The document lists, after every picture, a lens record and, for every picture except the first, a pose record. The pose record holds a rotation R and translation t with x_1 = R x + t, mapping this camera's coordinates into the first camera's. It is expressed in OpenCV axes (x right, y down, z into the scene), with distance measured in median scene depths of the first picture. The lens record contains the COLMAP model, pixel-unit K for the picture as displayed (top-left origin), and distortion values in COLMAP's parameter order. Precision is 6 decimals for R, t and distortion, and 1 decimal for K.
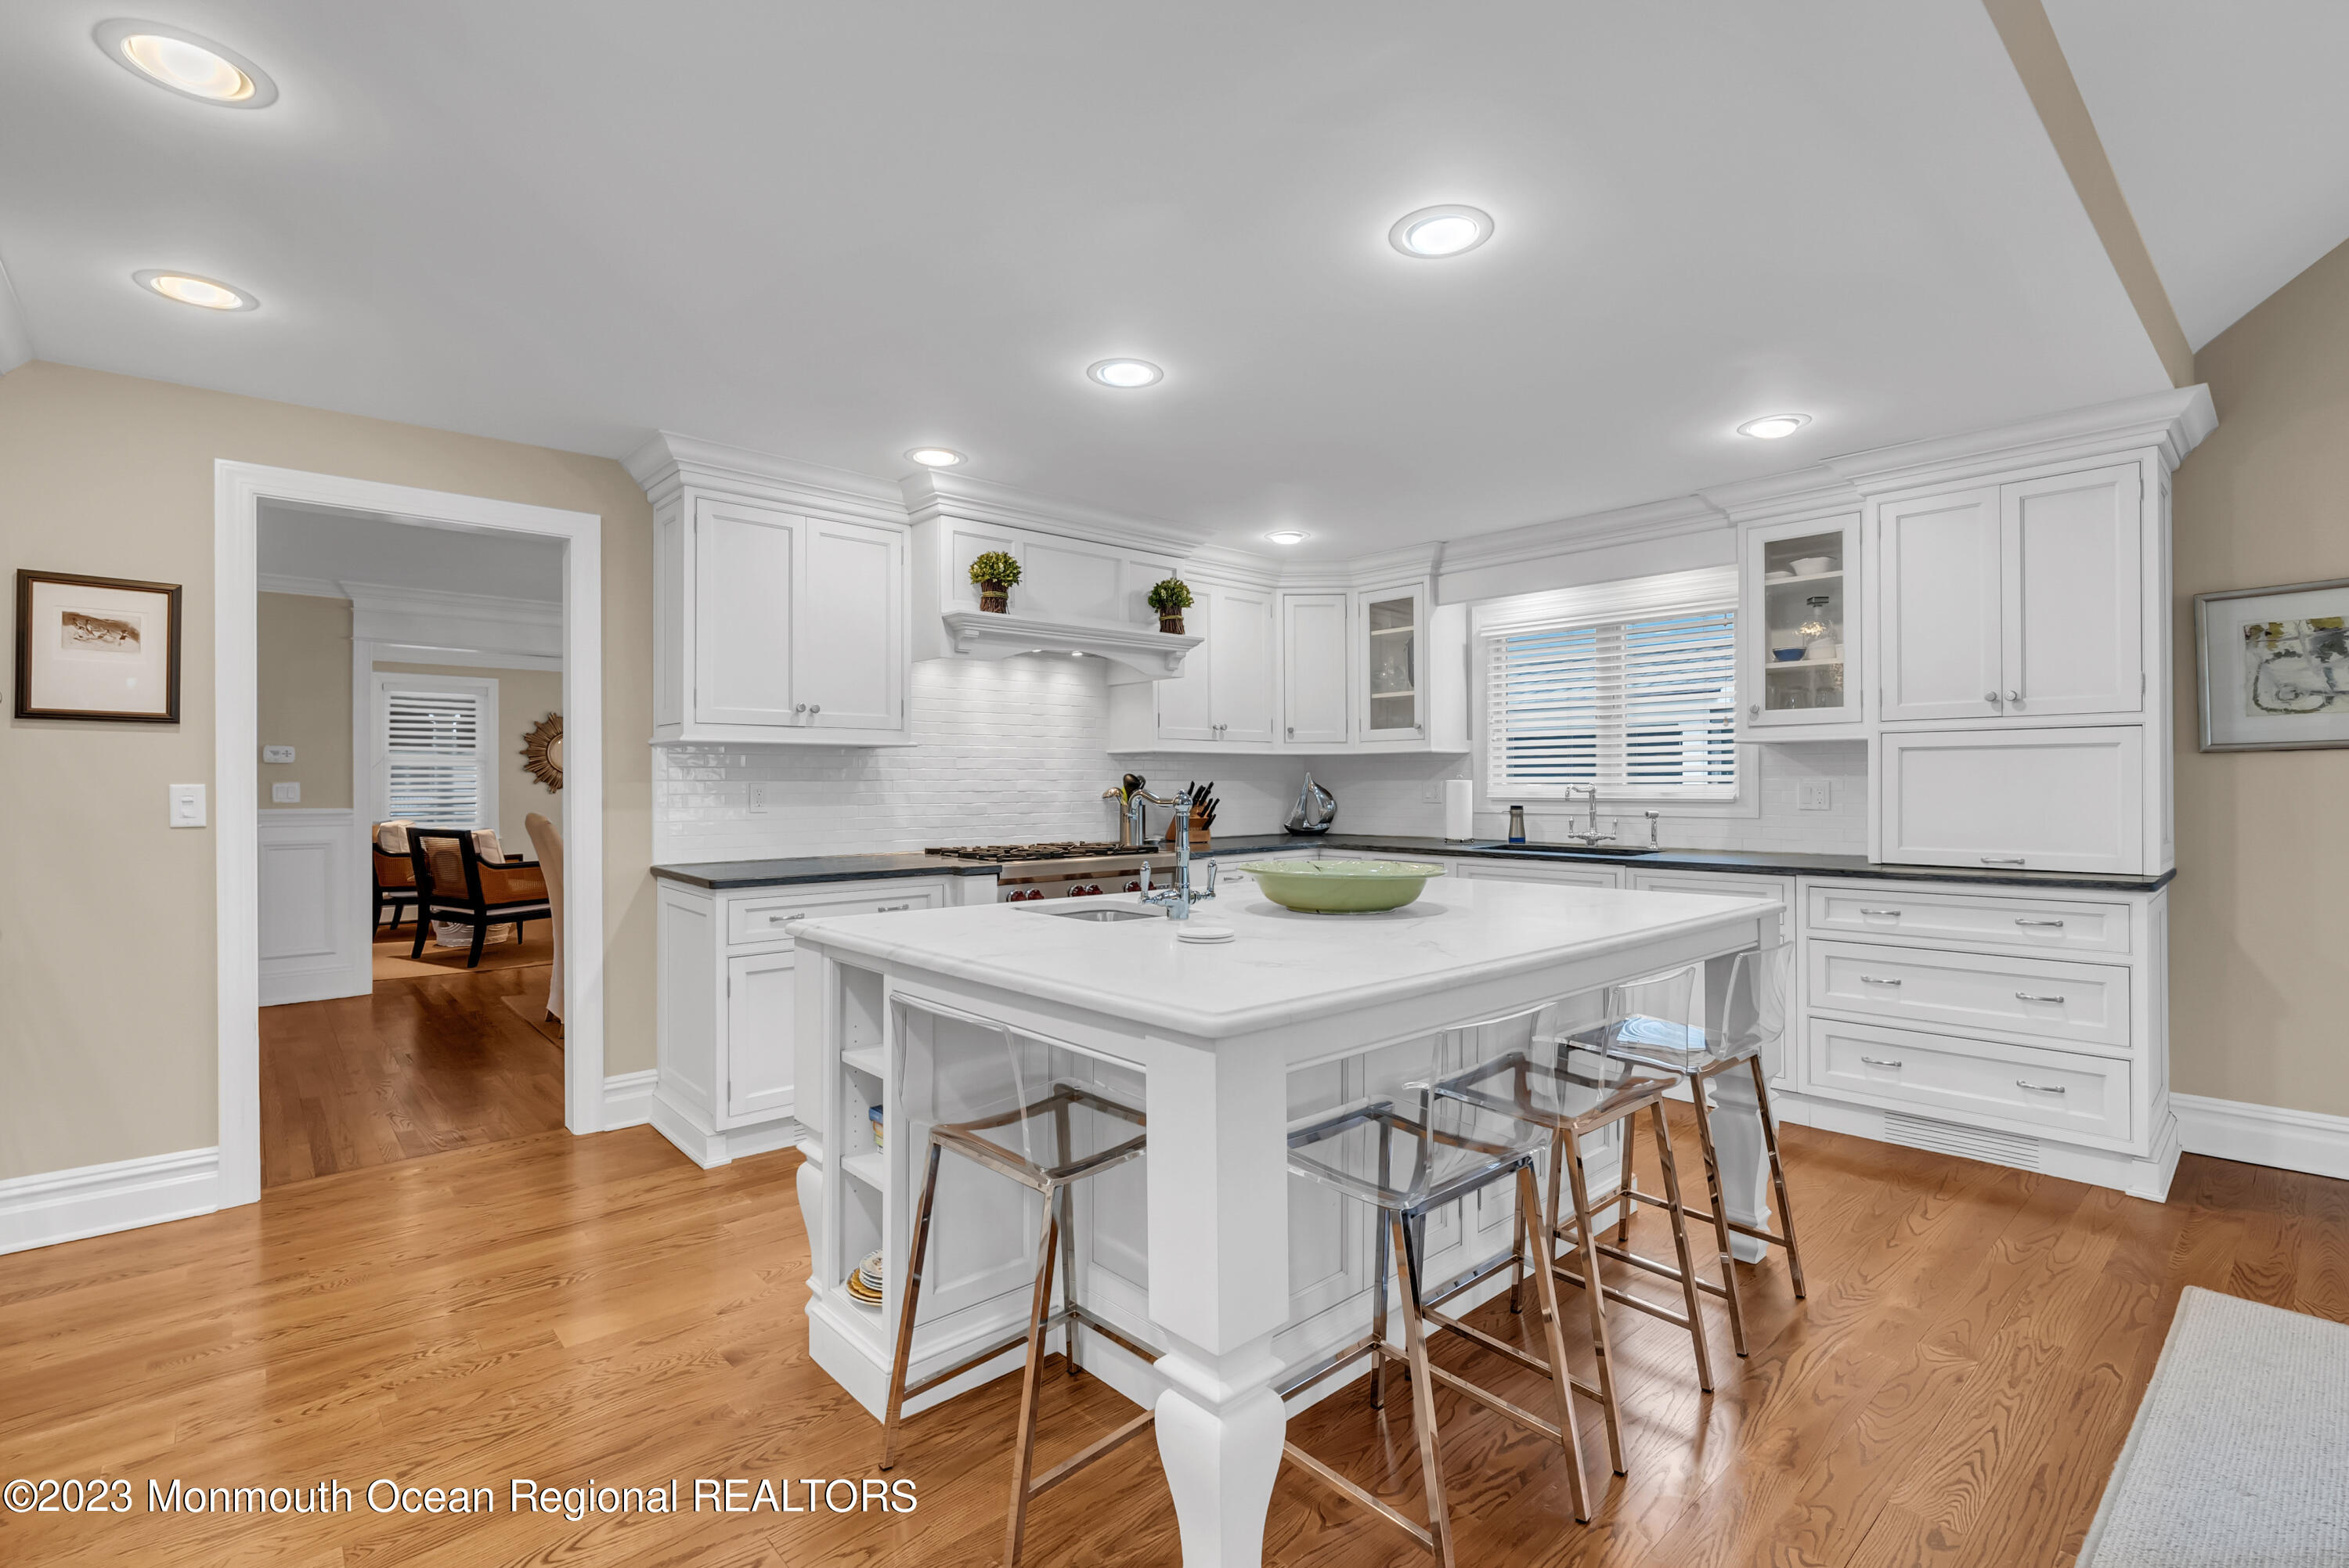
lens RADIAL K [[1073.8, 0, 1176.7], [0, 1073.8, 771.7], [0, 0, 1]] dist [0.001080, 0.000174]
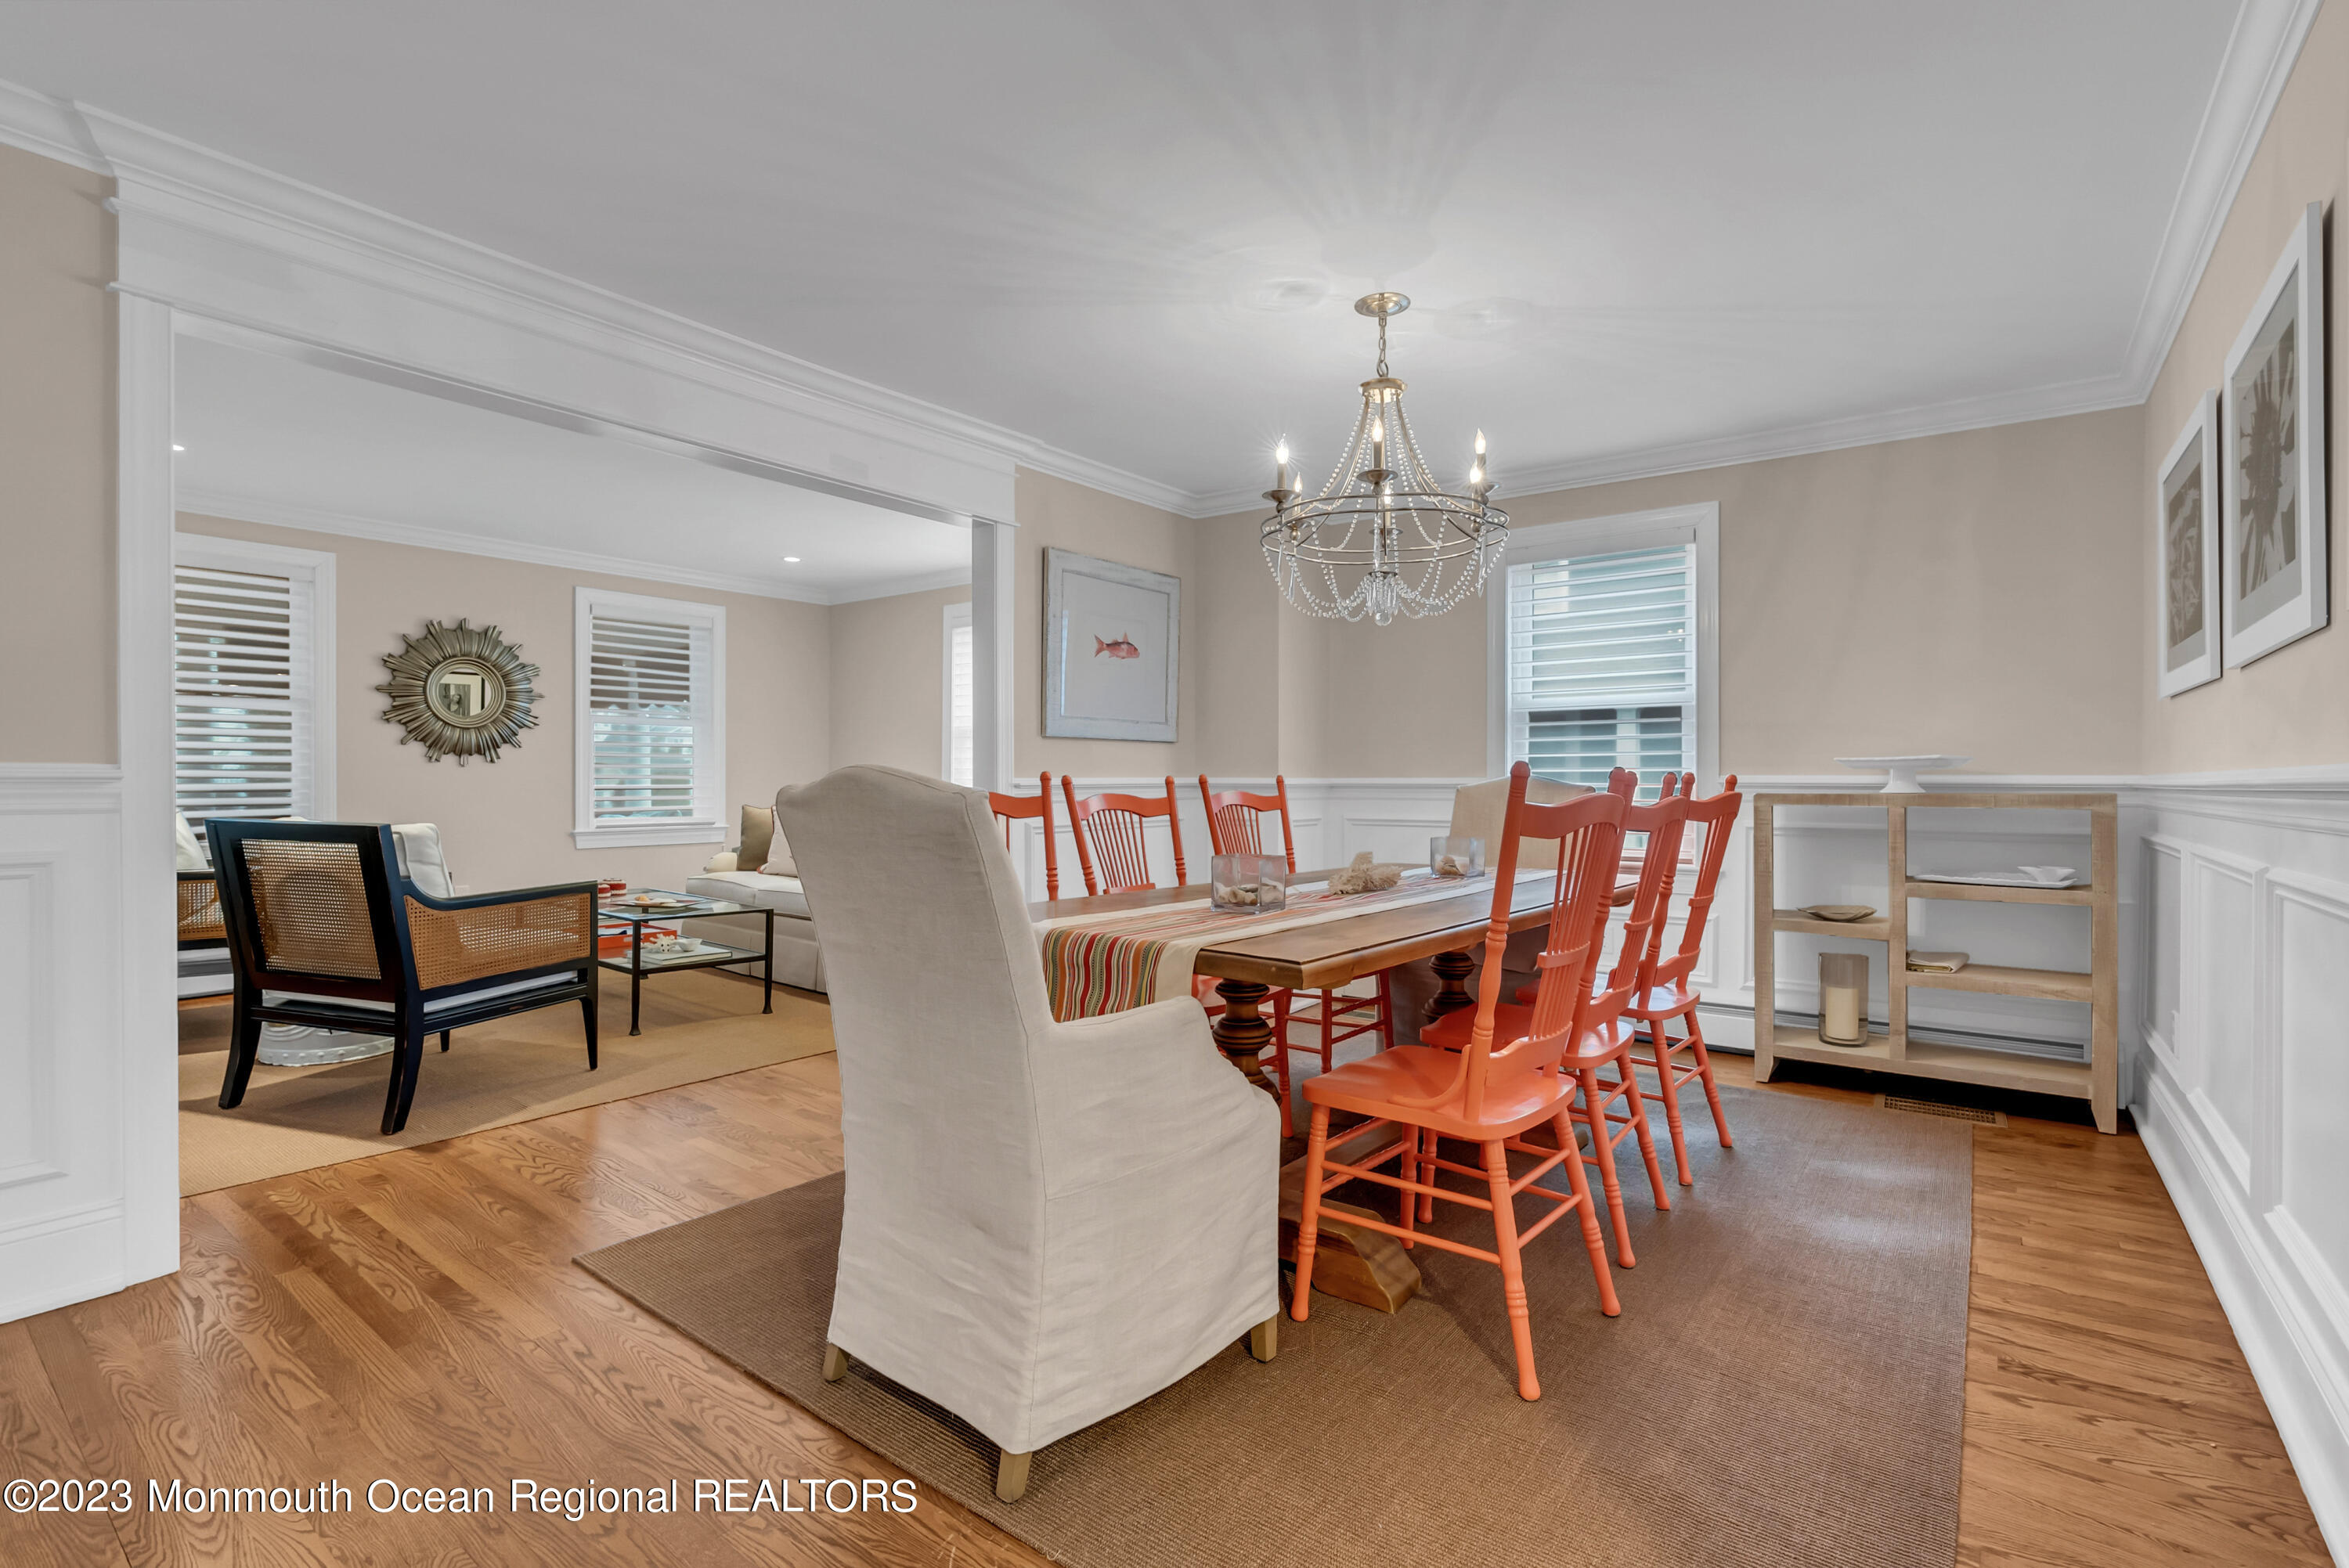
lens RADIAL K [[1073.8, 0, 1173.0], [0, 1073.8, 780.2], [0, 0, 1]] dist [0.001080, 0.000174]
pose [[0.981223, 0.005138, 0.192806, -0.401879], [-0.007580, 0.999900, 0.011928, 0.026724], [-0.192726, -0.013165, 0.981164, 0.475394]]
